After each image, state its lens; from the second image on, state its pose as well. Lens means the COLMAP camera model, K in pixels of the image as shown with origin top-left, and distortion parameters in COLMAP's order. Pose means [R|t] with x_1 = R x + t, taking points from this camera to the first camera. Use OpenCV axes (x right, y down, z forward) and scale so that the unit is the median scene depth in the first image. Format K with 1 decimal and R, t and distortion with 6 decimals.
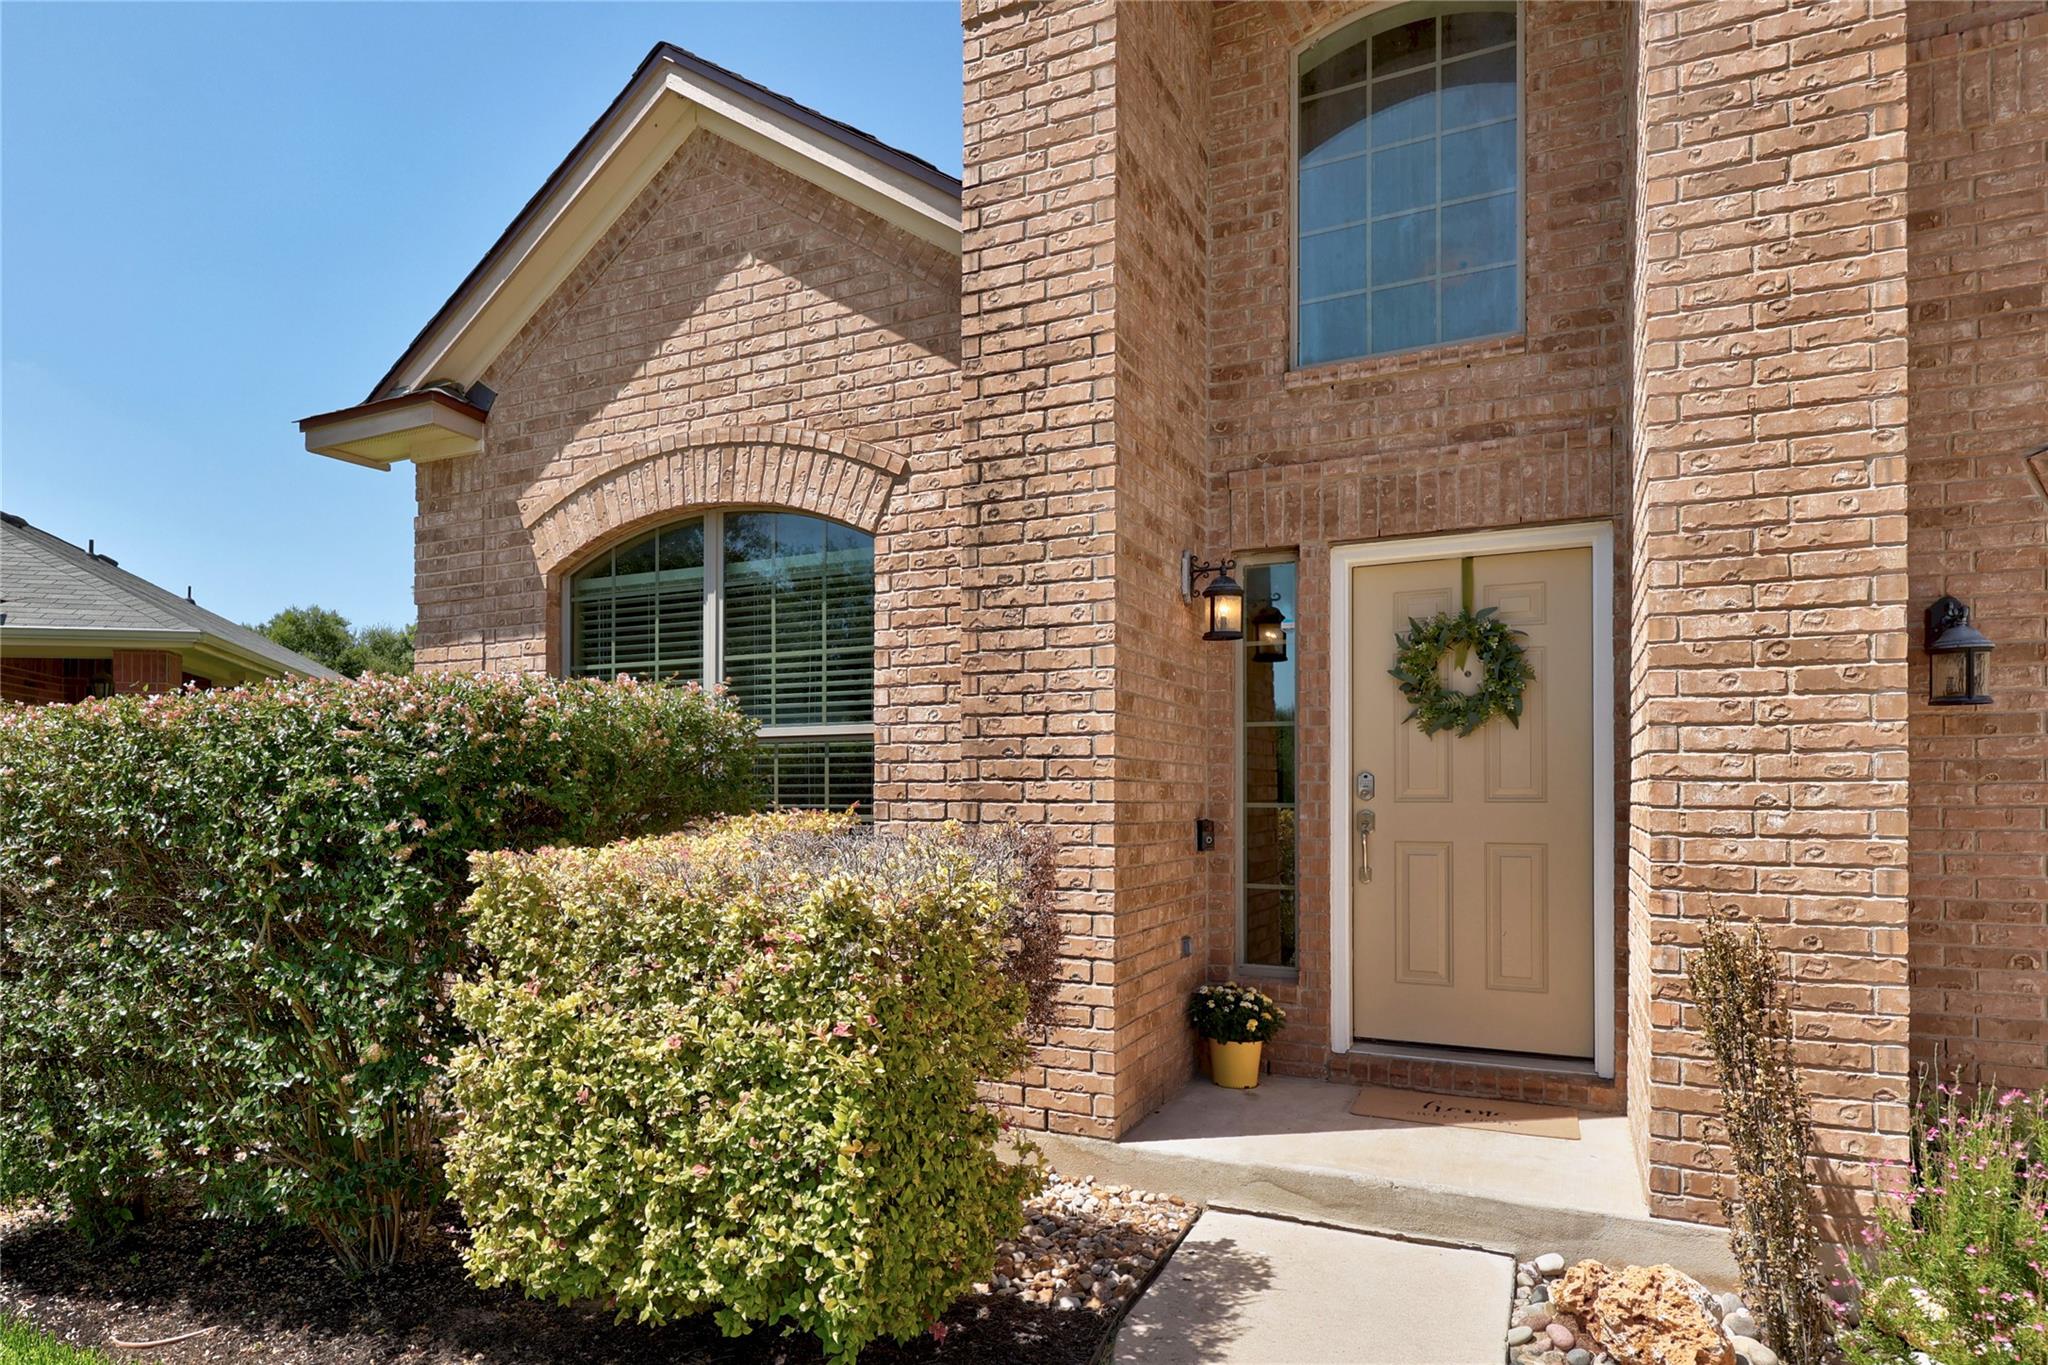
lens RADIAL K [[954.2, 0, 1023.4], [0, 954.2, 775.4], [0, 0, 1]] dist [0.001317, 0.001150]
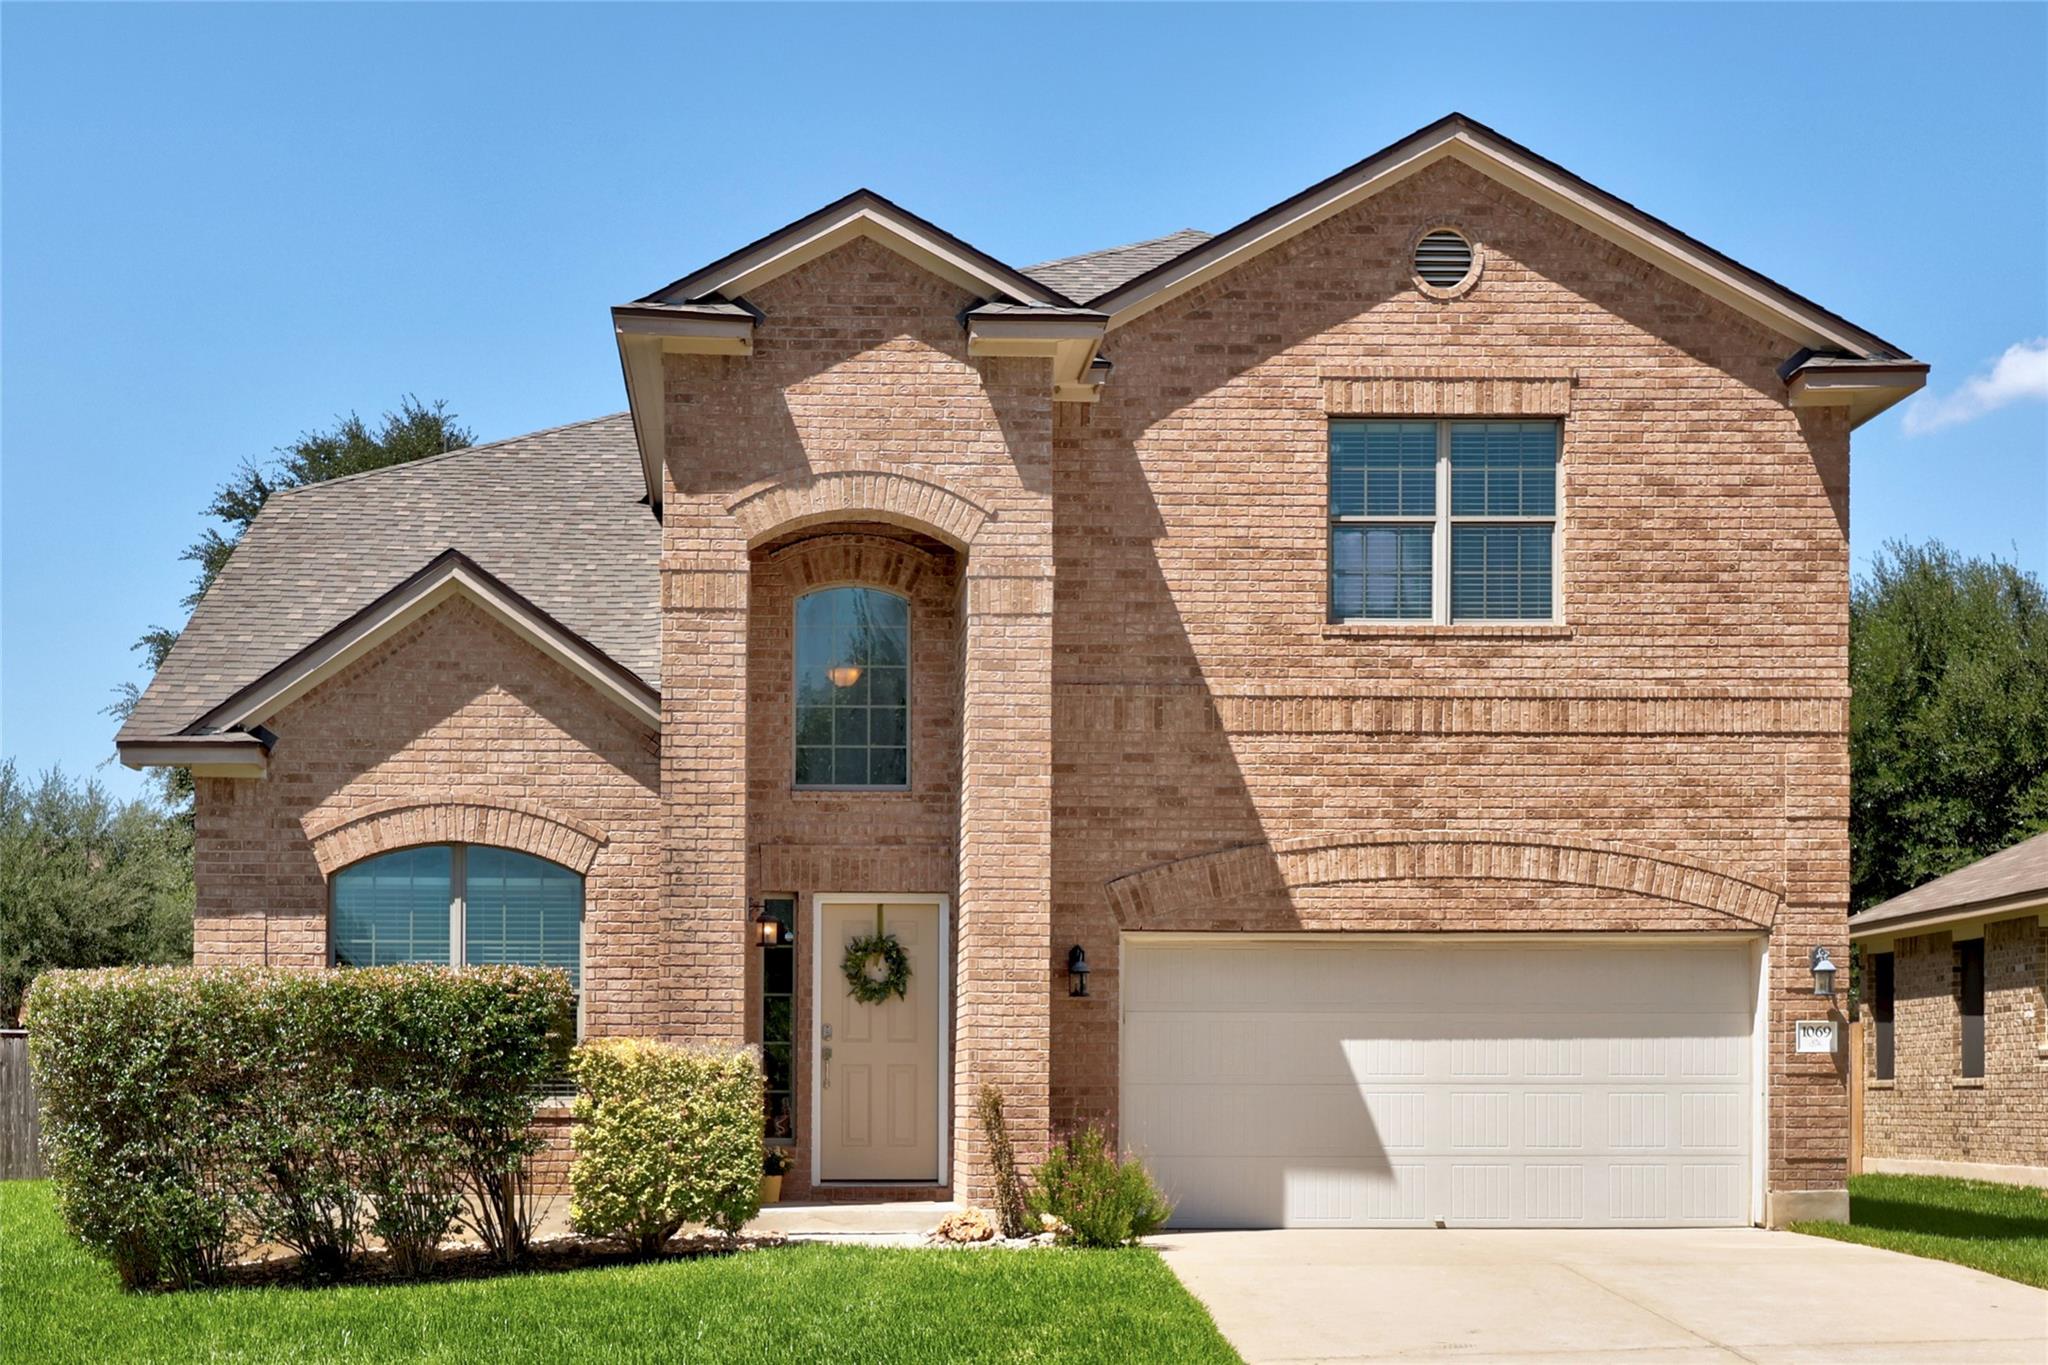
lens RADIAL K [[2087.4, 0, 1024.0], [0, 2087.4, 682.5], [0, 0, 1]] dist [-0.014072, -0.011594]
pose [[0.803332, 0.112516, 0.584806, -1.735083], [-0.005306, 0.983303, -0.181898, 0.077949], [-0.595508, 0.143021, 0.790516, -2.429473]]
